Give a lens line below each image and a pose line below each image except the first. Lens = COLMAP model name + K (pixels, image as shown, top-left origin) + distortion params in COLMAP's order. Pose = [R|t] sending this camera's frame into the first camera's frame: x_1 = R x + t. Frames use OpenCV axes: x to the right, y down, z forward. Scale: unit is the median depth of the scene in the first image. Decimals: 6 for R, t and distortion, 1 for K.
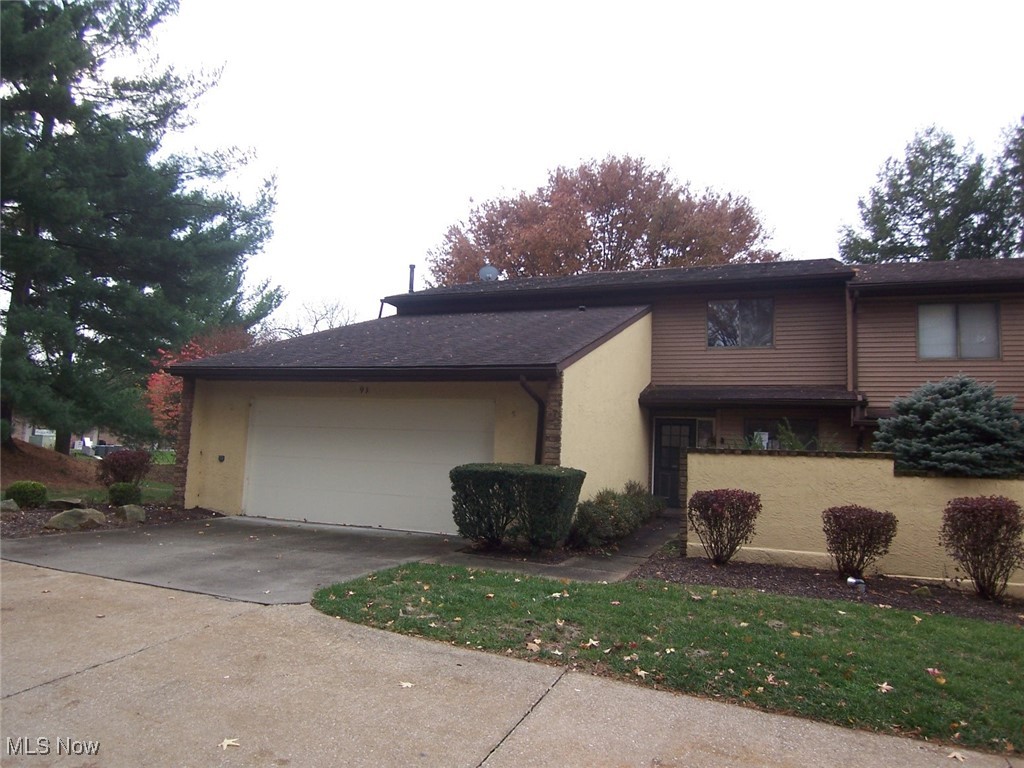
lens RADIAL K [[689.0, 0, 505.2], [0, 689.0, 381.5], [0, 0, 1]] dist [-0.030364, -0.025647]
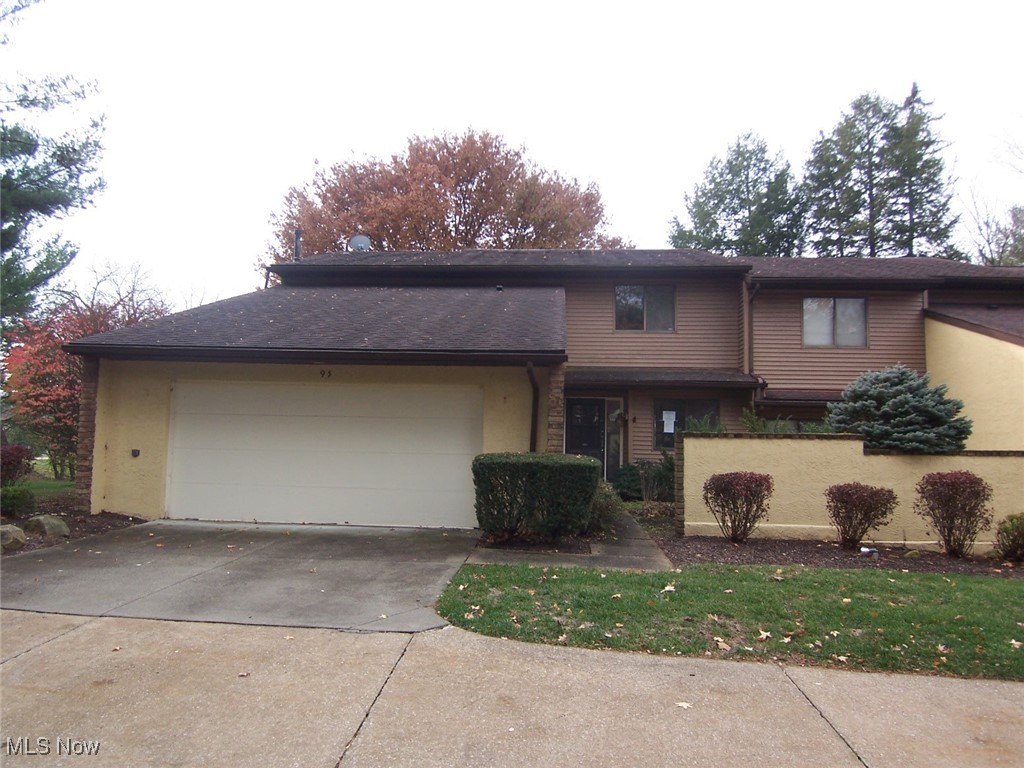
lens RADIAL K [[689.0, 0, 505.2], [0, 689.0, 381.5], [0, 0, 1]] dist [-0.030364, -0.025647]
pose [[0.952904, 0.000098, 0.303271, -0.269499], [-0.012546, 0.999157, 0.039096, -0.016013], [-0.303012, -0.041060, 0.952102, 0.077412]]
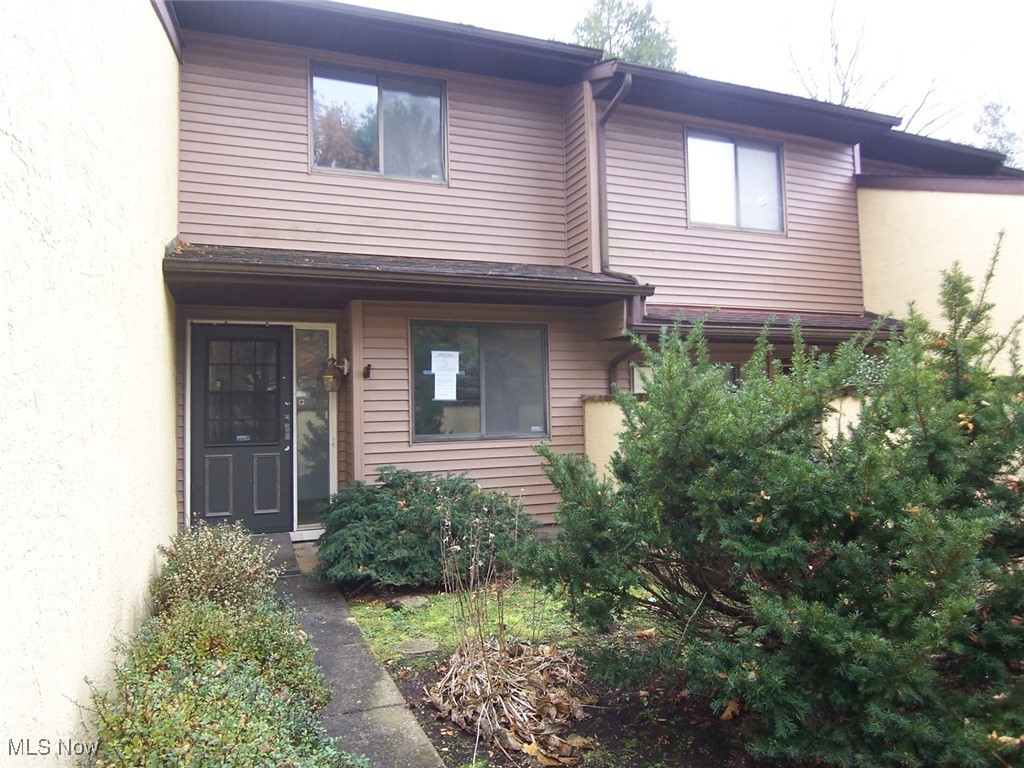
lens RADIAL K [[689.0, 0, 505.2], [0, 689.0, 381.5], [0, 0, 1]] dist [-0.030364, -0.025647]
pose [[0.716281, -0.029006, 0.697209, 0.103329], [-0.017928, 0.998041, 0.059941, 0.089489], [-0.697581, -0.055434, 0.714358, 0.871818]]
